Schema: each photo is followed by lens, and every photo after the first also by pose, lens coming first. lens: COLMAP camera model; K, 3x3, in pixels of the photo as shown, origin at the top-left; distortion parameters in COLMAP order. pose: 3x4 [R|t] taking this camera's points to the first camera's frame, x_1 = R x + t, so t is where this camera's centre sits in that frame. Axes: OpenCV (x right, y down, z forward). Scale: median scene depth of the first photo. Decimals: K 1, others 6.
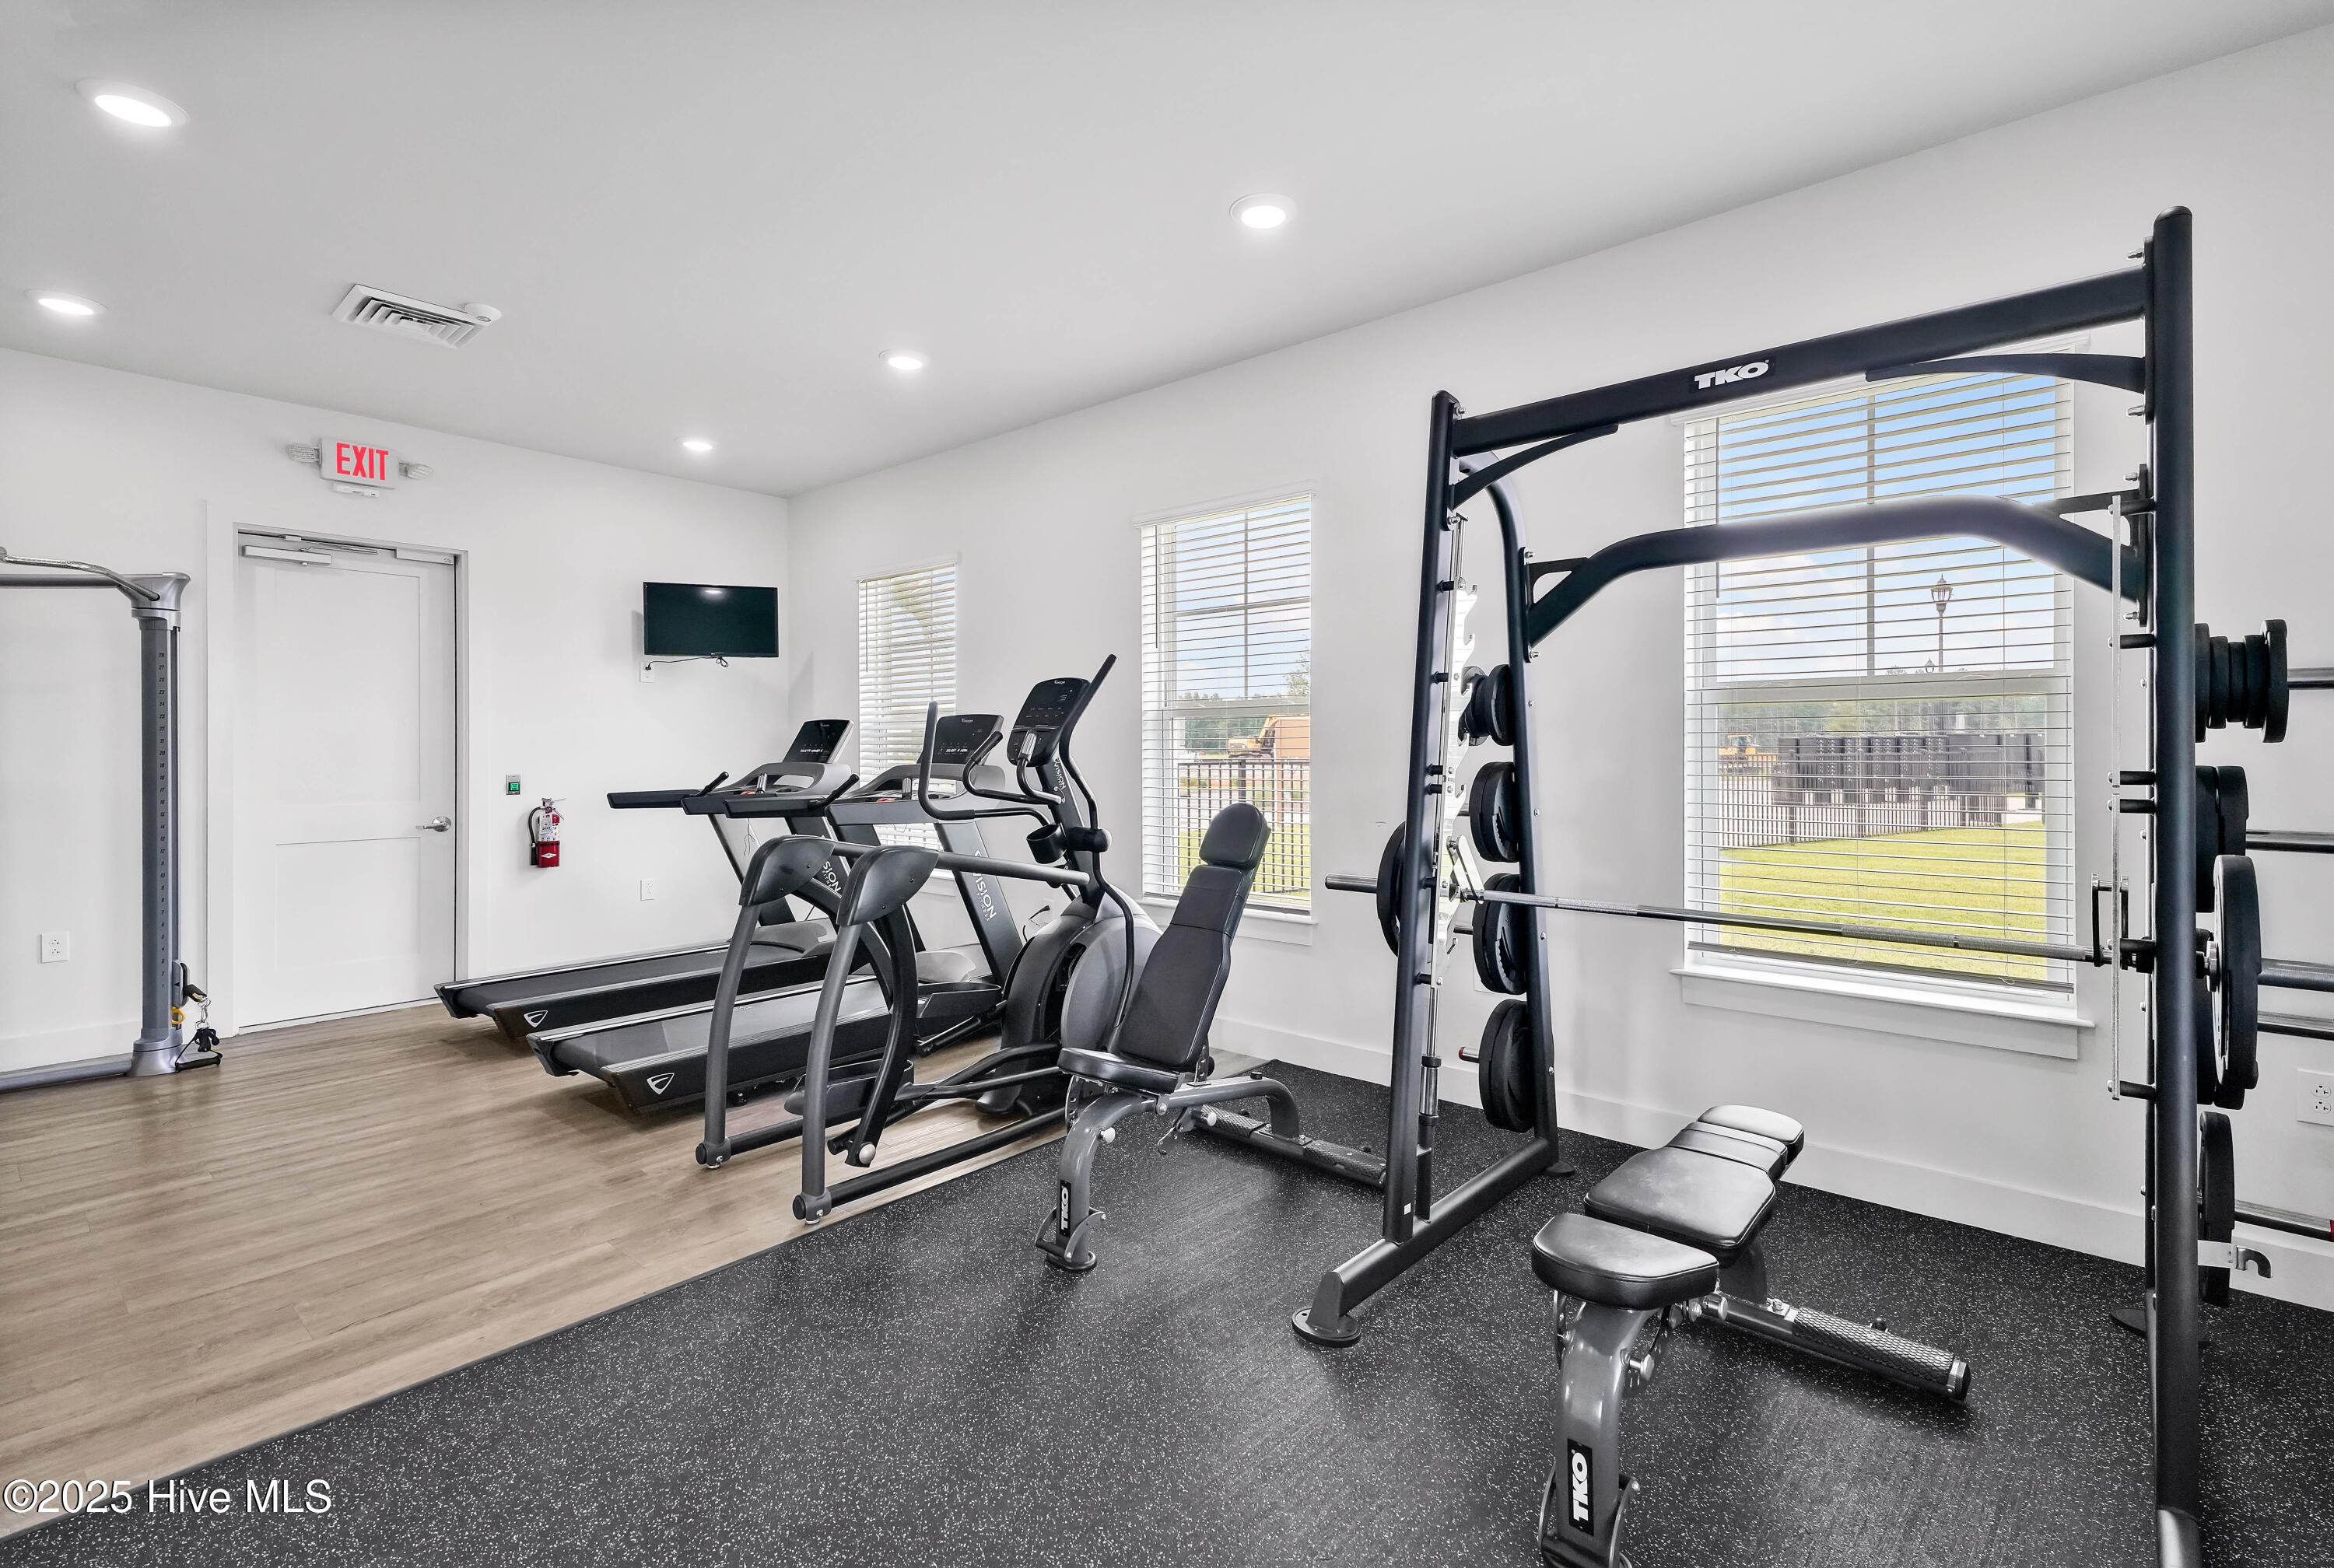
lens RADIAL K [[1064.1, 0, 1166.7], [0, 1064.1, 759.2], [0, 0, 1]] dist [-0.002158, -0.000006]
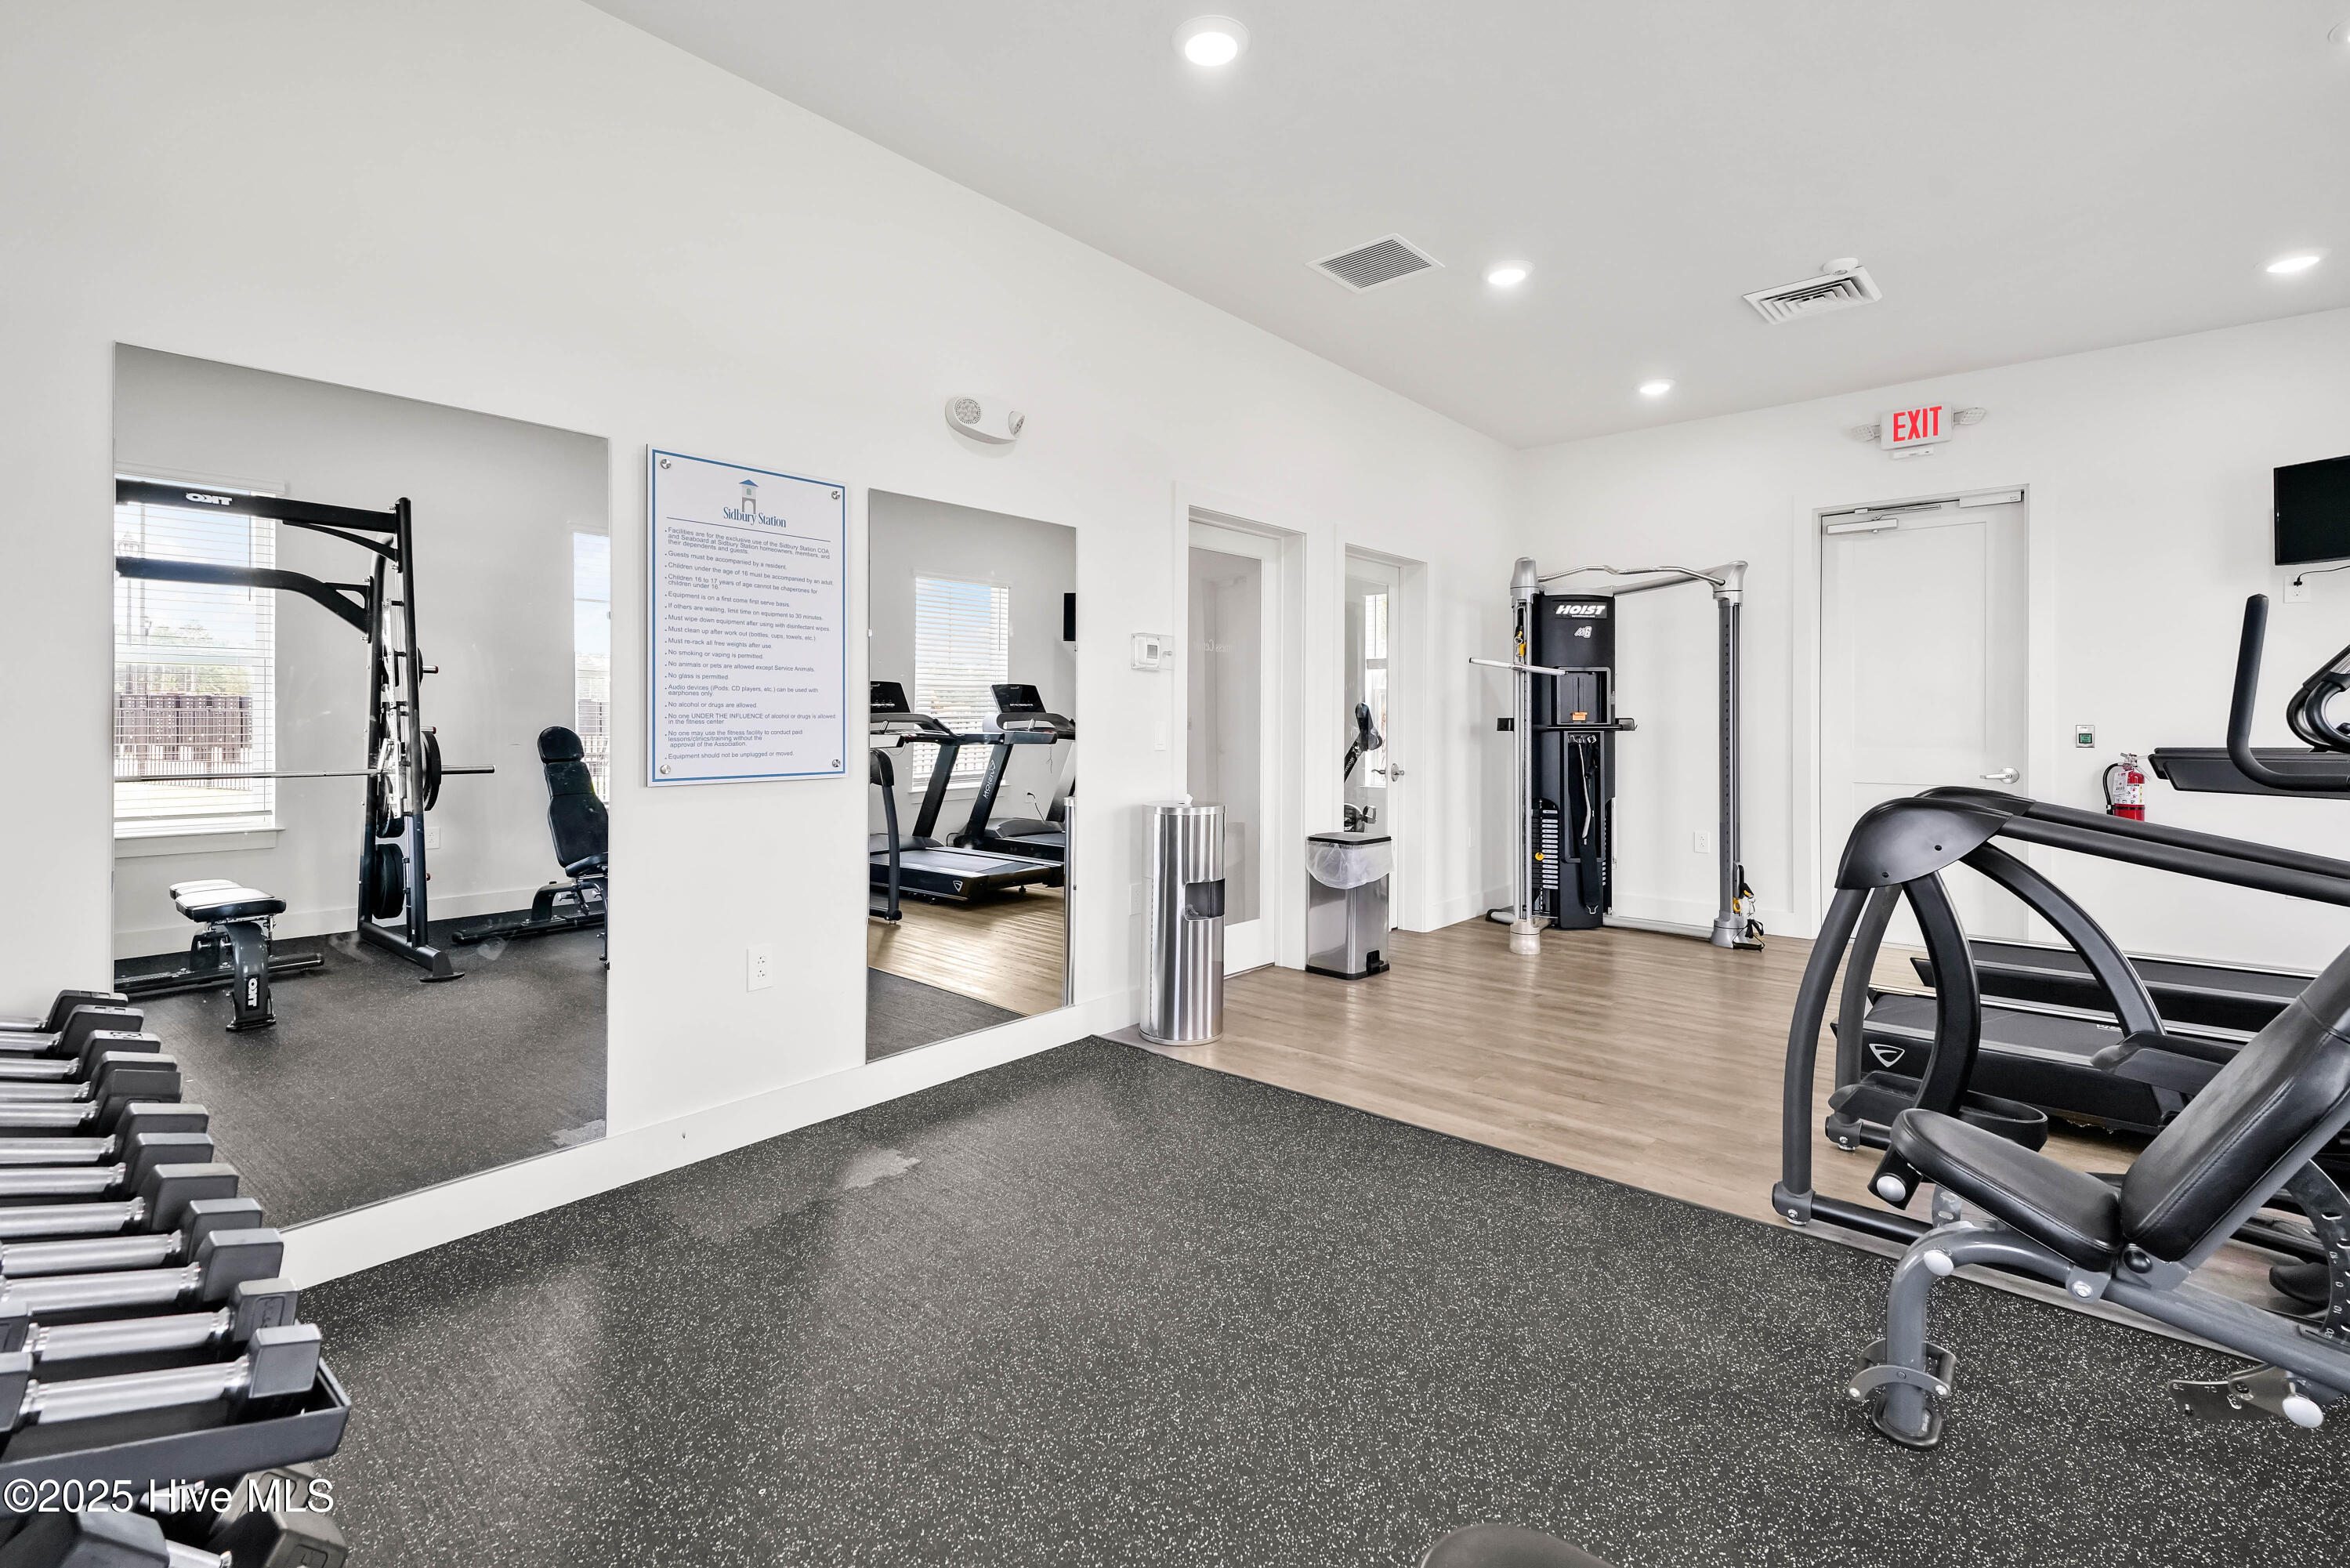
lens RADIAL K [[1044.1, 0, 1171.0], [0, 1044.1, 724.2], [0, 0, 1]] dist [0.003461, 0.000200]
pose [[-0.006919, 0.009338, -0.999932, 0.340788], [-0.008785, 0.999917, 0.009398, 0.016575], [0.999937, 0.008849, -0.006836, 0.322515]]
